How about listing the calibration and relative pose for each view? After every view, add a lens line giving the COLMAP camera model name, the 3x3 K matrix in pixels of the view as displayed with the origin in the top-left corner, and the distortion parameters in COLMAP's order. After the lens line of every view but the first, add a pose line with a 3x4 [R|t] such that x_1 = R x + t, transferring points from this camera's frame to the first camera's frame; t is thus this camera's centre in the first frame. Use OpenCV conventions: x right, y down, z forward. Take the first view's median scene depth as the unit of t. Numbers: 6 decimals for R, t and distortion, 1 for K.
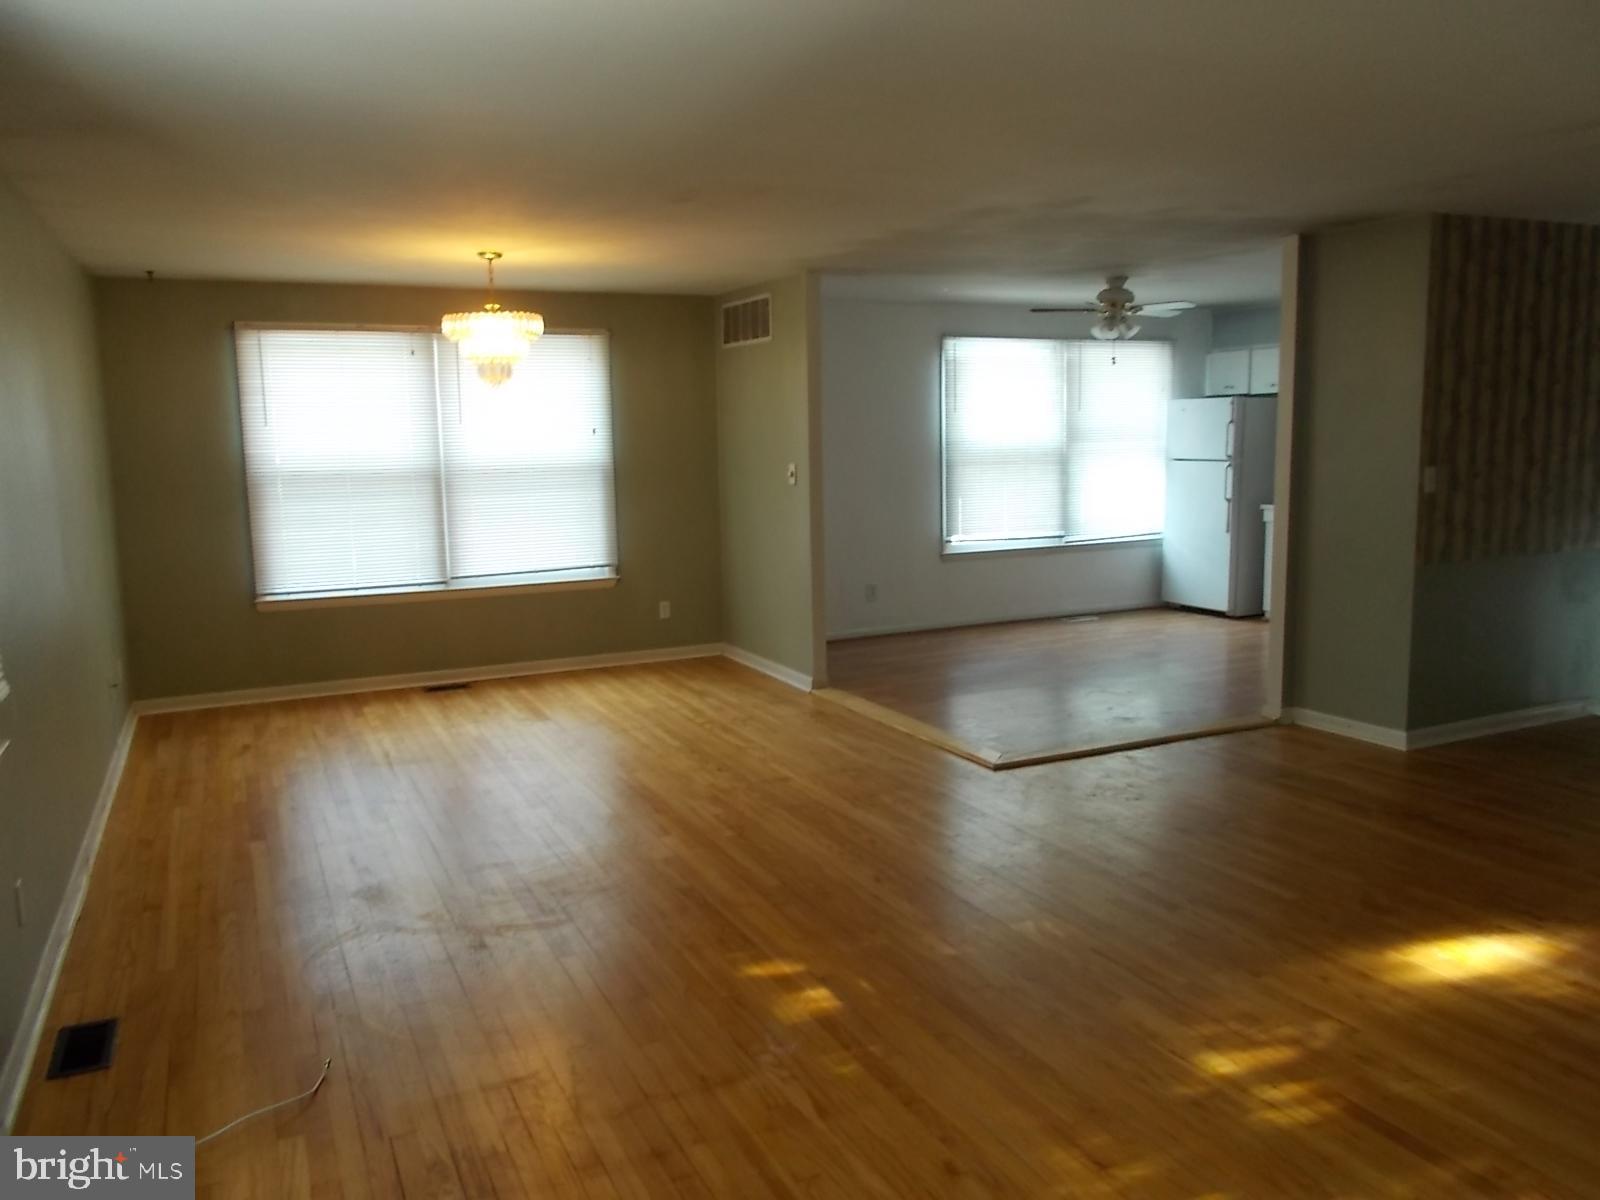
lens RADIAL K [[1213.0, 0, 798.3], [0, 1213.0, 598.8], [0, 0, 1]] dist [0.009639, 0.001078]
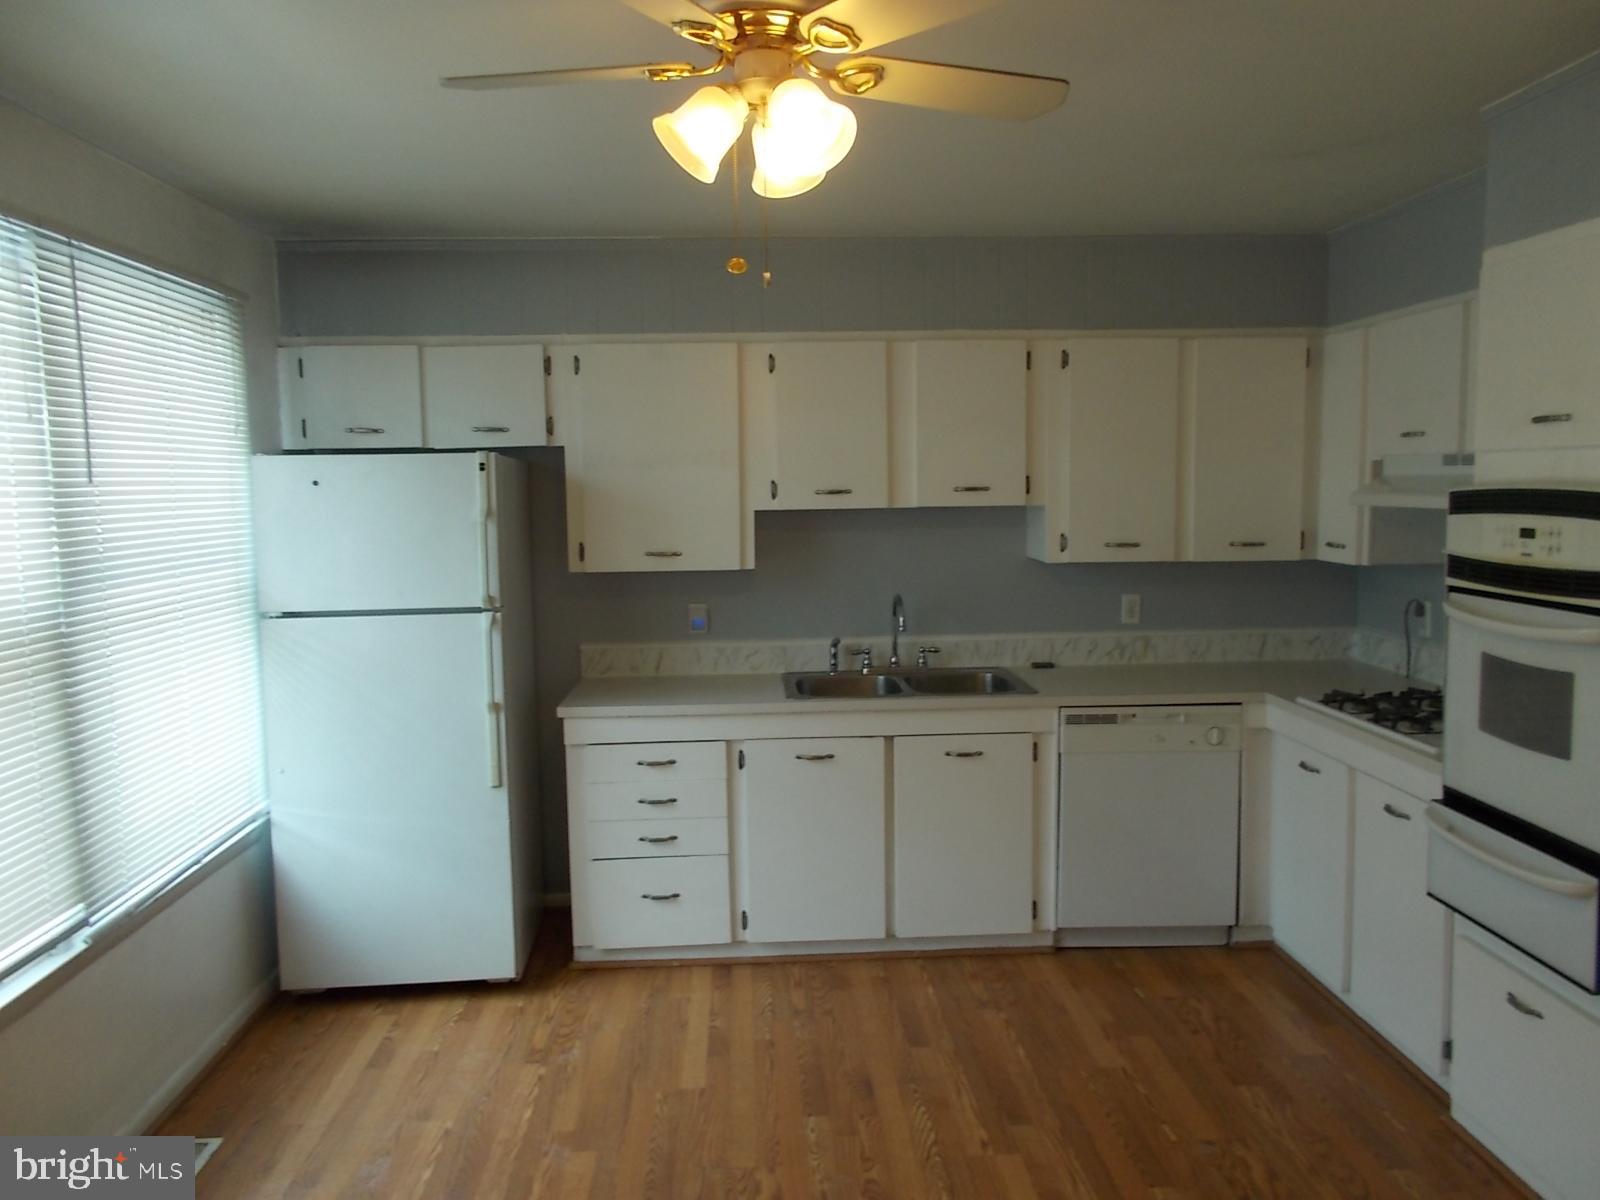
lens RADIAL K [[1213.0, 0, 796.4], [0, 1213.0, 597.0], [0, 0, 1]] dist [0.009639, 0.001078]
pose [[0.402524, -0.077386, 0.912133, 0.024479], [0.140404, 0.989849, 0.022019, -0.089261], [-0.904578, 0.119204, 0.409303, 0.589767]]
